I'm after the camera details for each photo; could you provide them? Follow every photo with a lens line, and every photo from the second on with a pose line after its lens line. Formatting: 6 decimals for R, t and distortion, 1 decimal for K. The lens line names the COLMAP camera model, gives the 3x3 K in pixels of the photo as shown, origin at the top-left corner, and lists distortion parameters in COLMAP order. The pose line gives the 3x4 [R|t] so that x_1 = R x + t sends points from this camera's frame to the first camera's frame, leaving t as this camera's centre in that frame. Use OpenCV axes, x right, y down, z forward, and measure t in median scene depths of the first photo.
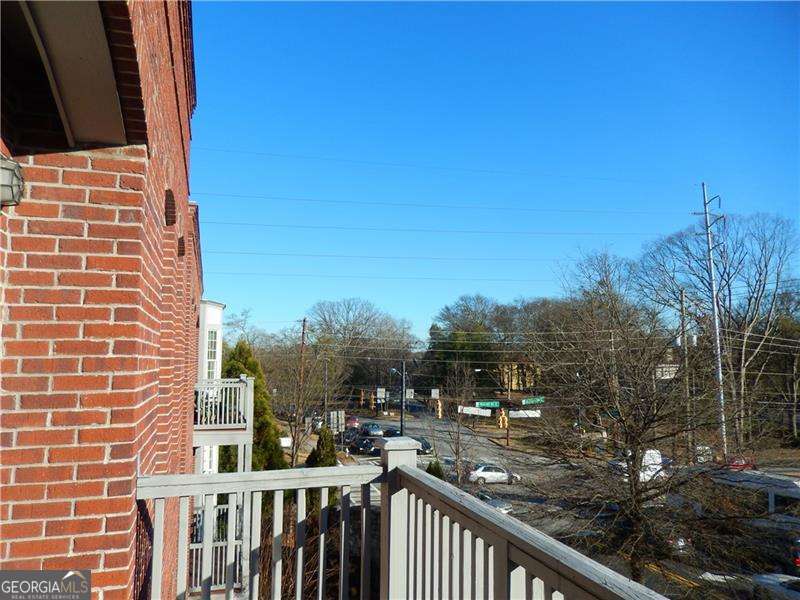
lens RADIAL K [[591.3, 0, 396.8], [0, 591.3, 299.2], [0, 0, 1]] dist [-0.013984, 0.004728]
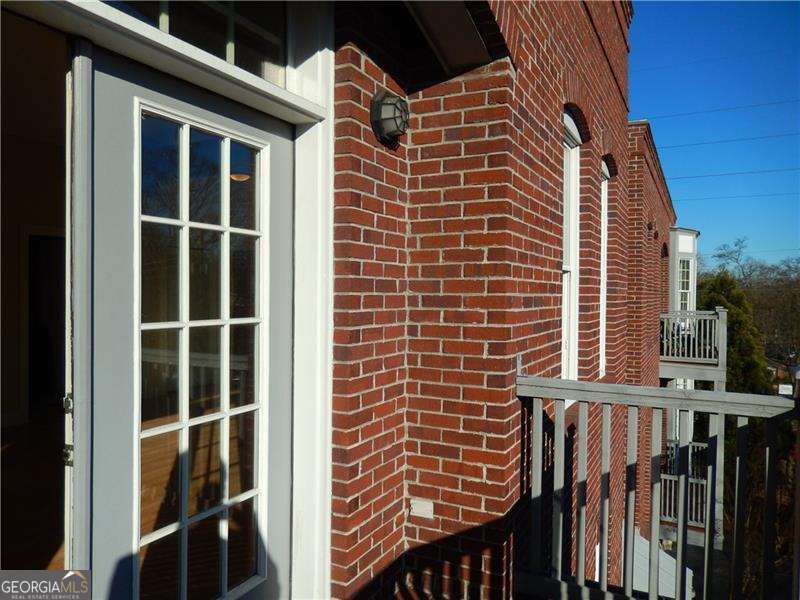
lens RADIAL K [[591.3, 0, 398.3], [0, 591.3, 303.7], [0, 0, 1]] dist [-0.013984, 0.004728]
pose [[0.714074, 0.028172, -0.699503, 0.170376], [0.055658, 0.993743, 0.096840, 0.056688], [0.697854, -0.108084, 0.708038, 0.097640]]
